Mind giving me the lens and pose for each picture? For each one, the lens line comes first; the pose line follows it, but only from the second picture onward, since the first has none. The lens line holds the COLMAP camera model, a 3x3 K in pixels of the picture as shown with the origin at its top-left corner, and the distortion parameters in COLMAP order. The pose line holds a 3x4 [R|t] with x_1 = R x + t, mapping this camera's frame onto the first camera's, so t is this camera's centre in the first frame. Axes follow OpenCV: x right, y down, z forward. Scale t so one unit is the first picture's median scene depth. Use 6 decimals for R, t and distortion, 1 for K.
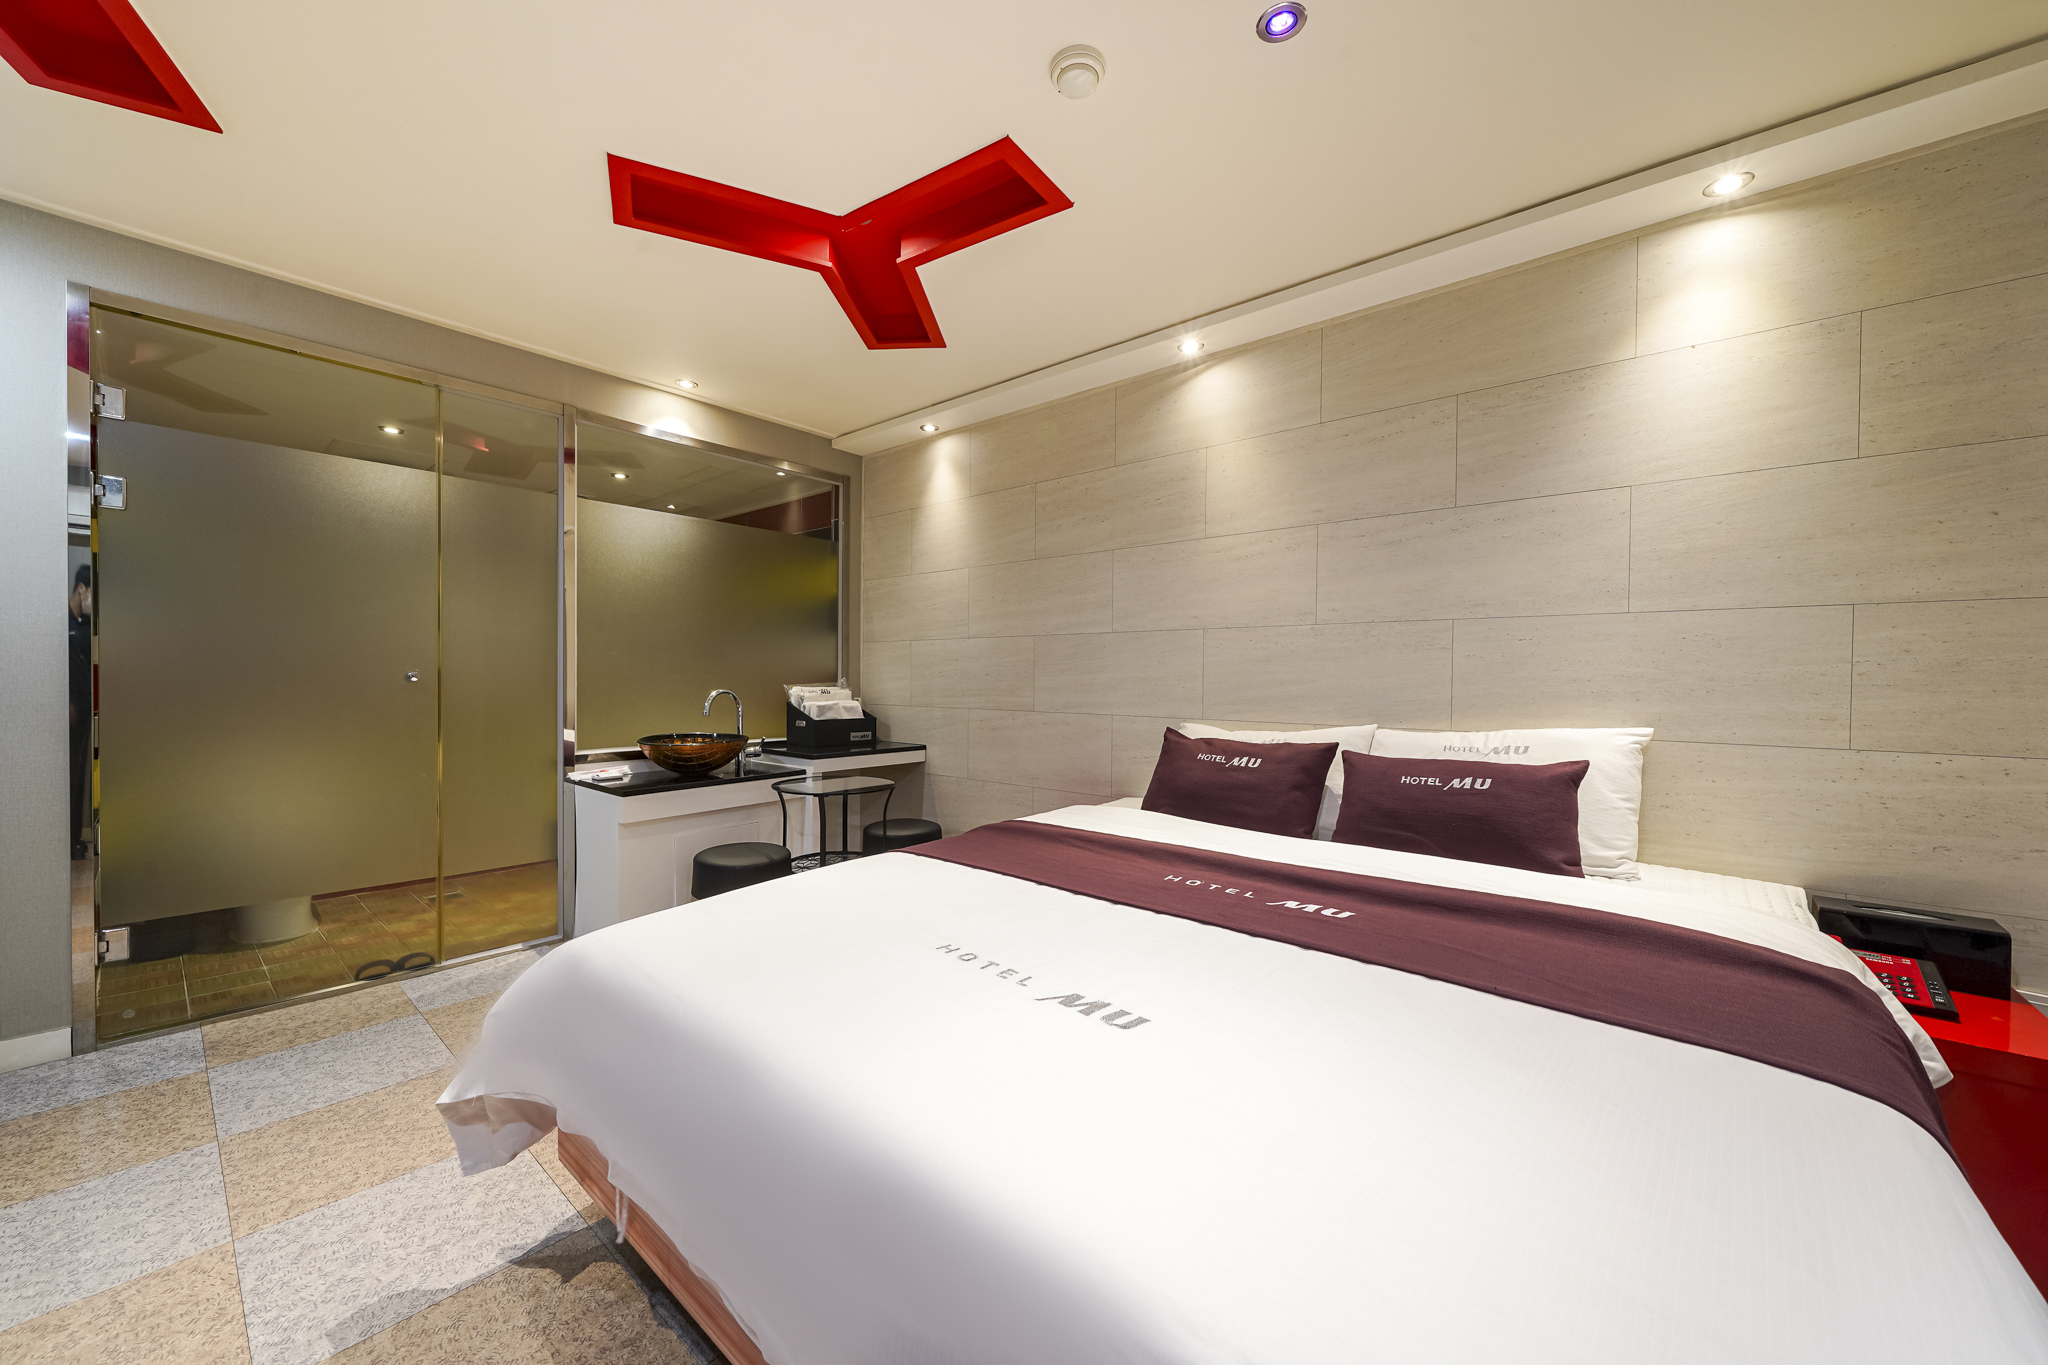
lens RADIAL K [[753.9, 0, 1022.5], [0, 753.9, 698.0], [0, 0, 1]] dist [-0.000758, -0.000069]
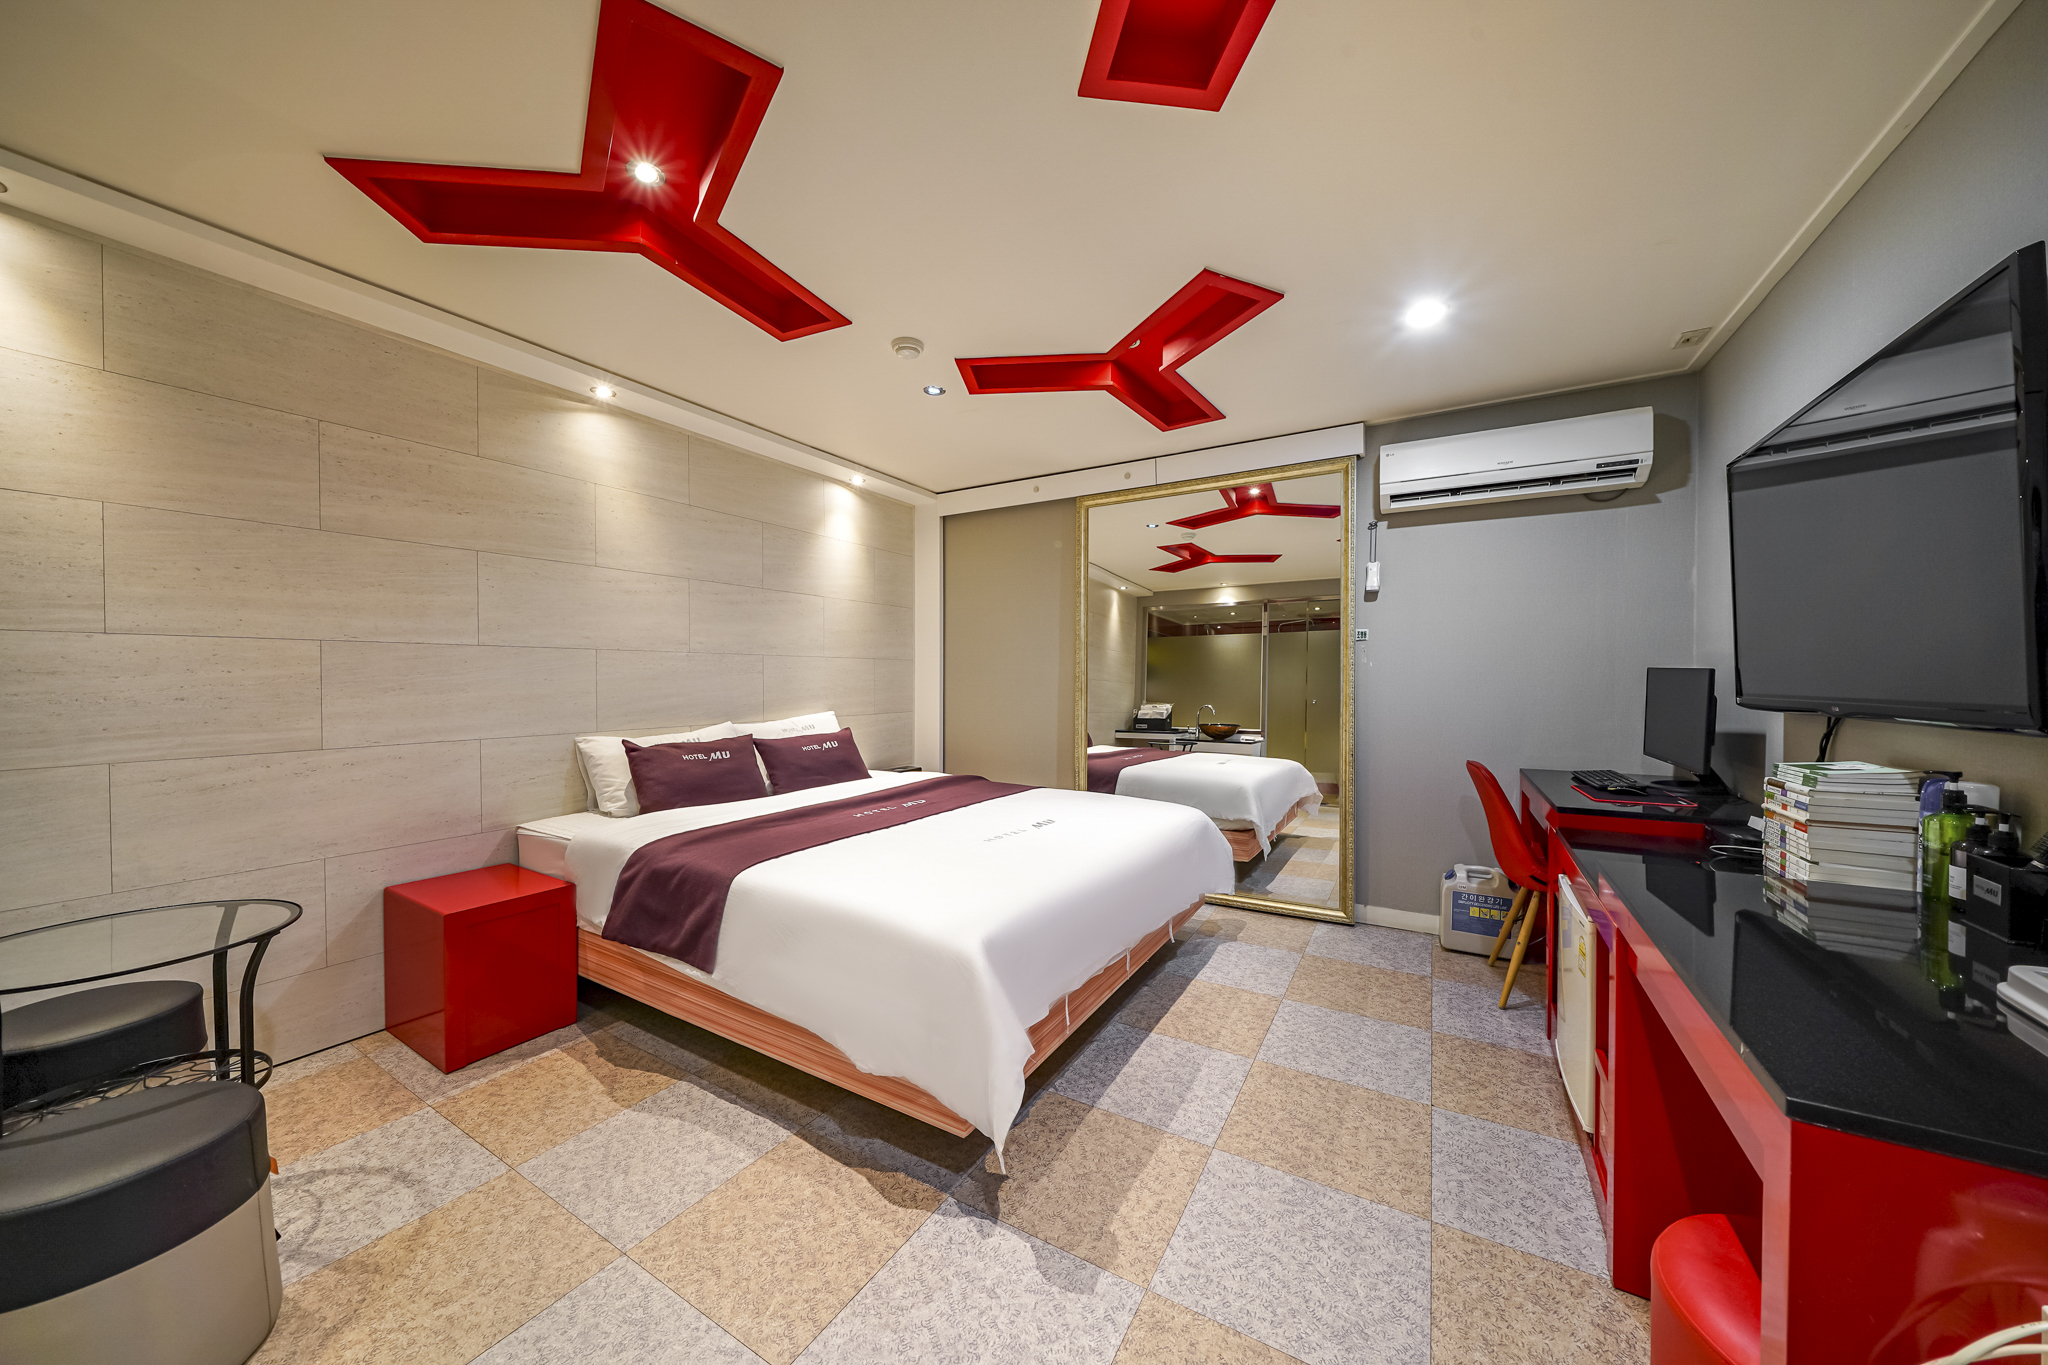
lens RADIAL K [[704.9, 0, 1019.0], [0, 704.9, 693.4], [0, 0, 1]] dist [0.019725, 0.000180]
pose [[-0.166582, -0.031145, 0.985536, -0.956839], [0.025432, 0.999033, 0.035871, -0.053343], [-0.985700, 0.031040, -0.165629, 0.619195]]
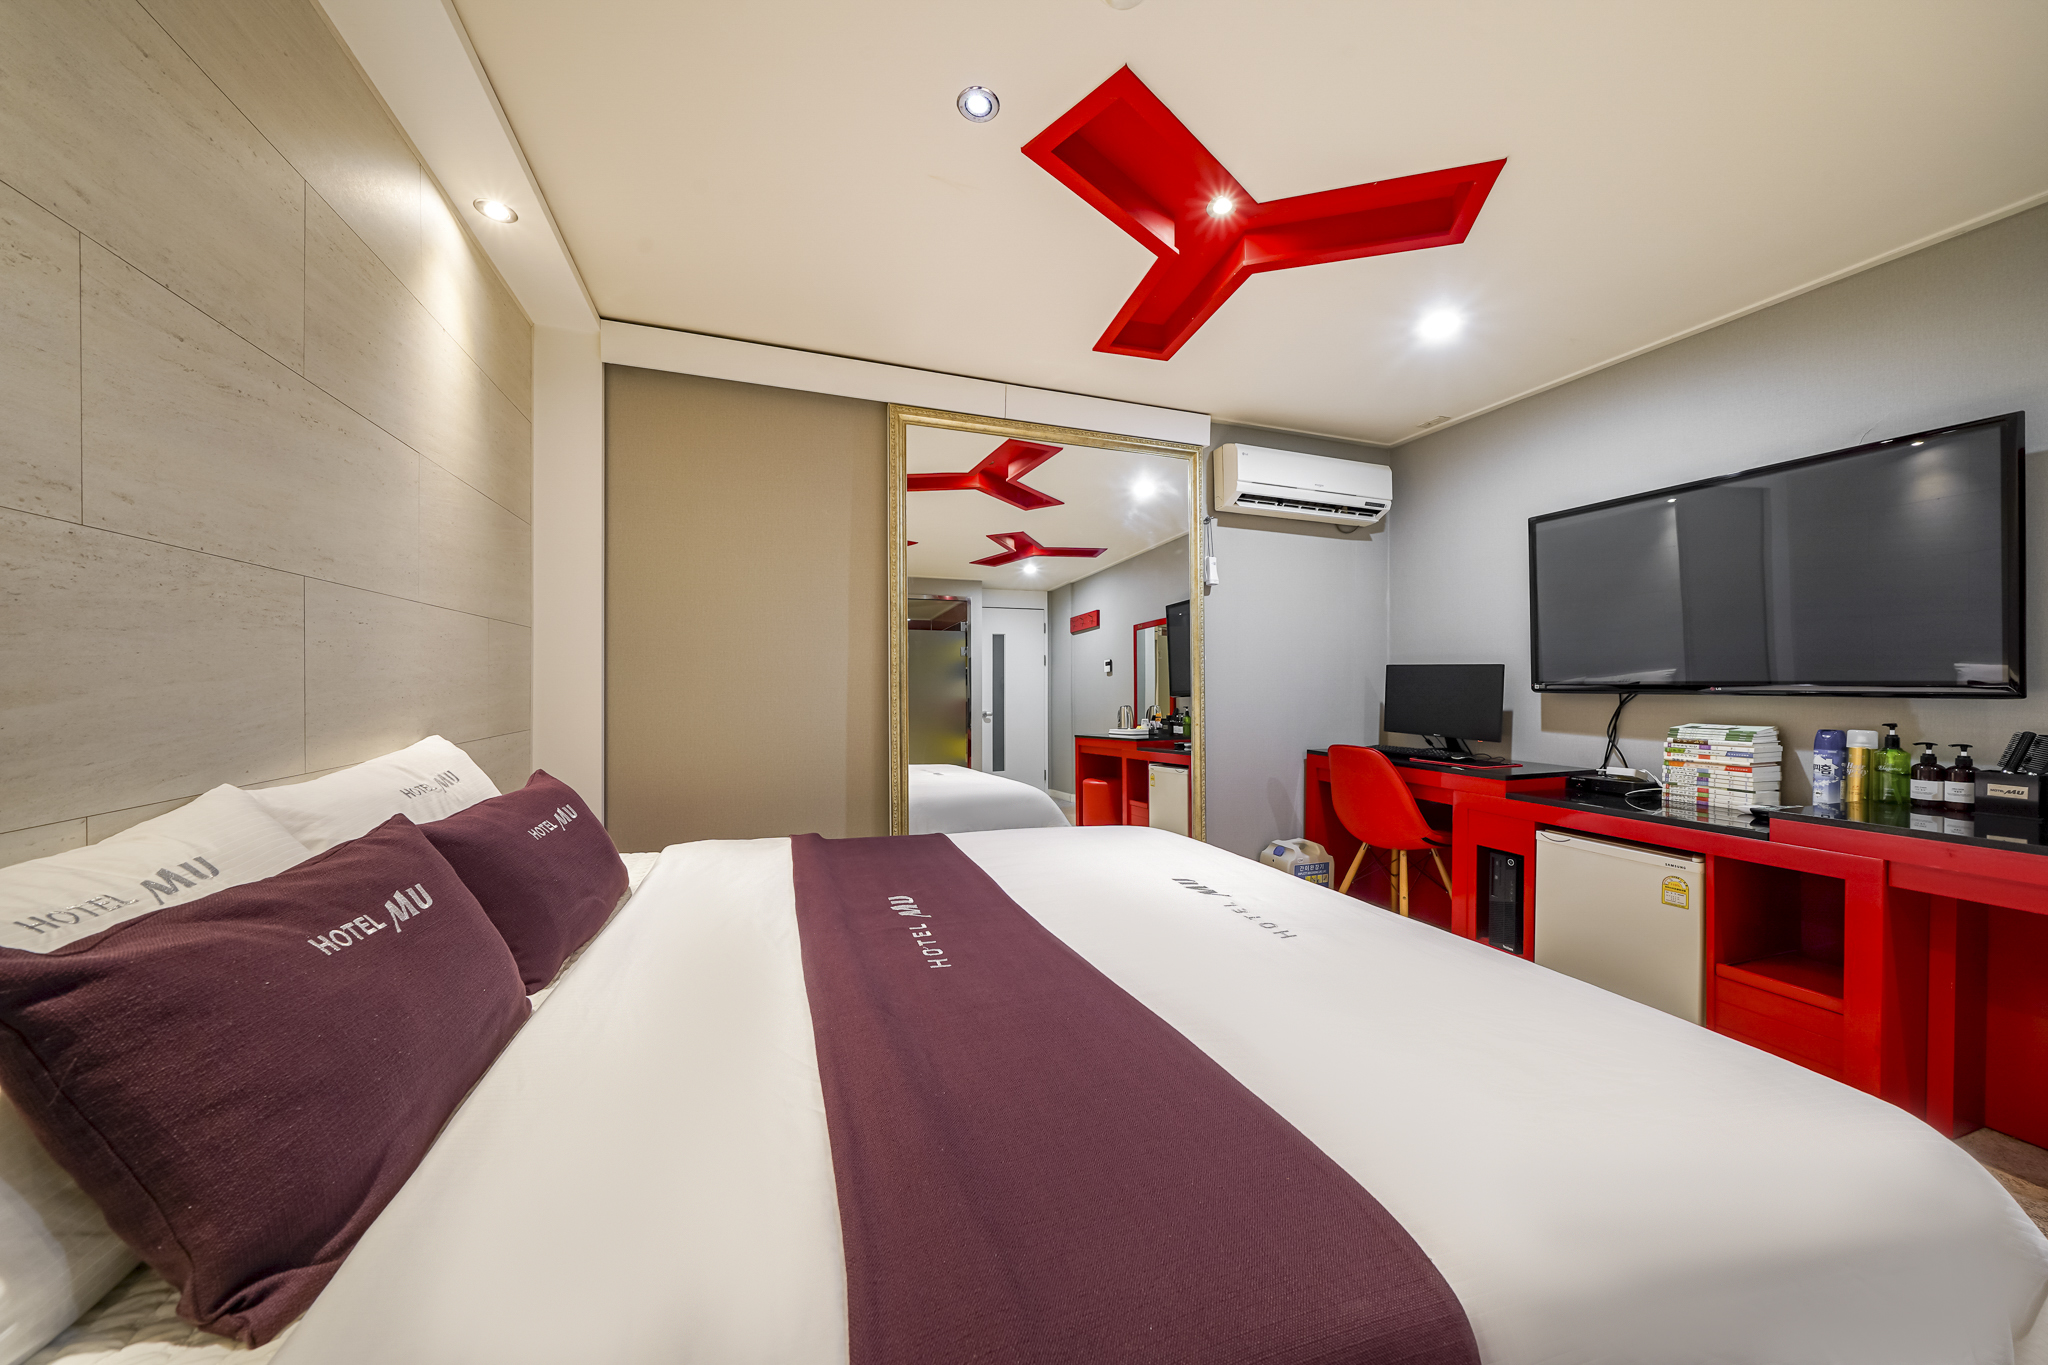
lens RADIAL K [[704.9, 0, 1024.1], [0, 704.9, 675.6], [0, 0, 1]] dist [0.019725, 0.000180]
pose [[-0.864858, -0.010000, 0.501917, -0.145629], [-0.000172, 0.999807, 0.019623, -0.035309], [-0.502016, 0.016885, -0.864693, 1.057229]]
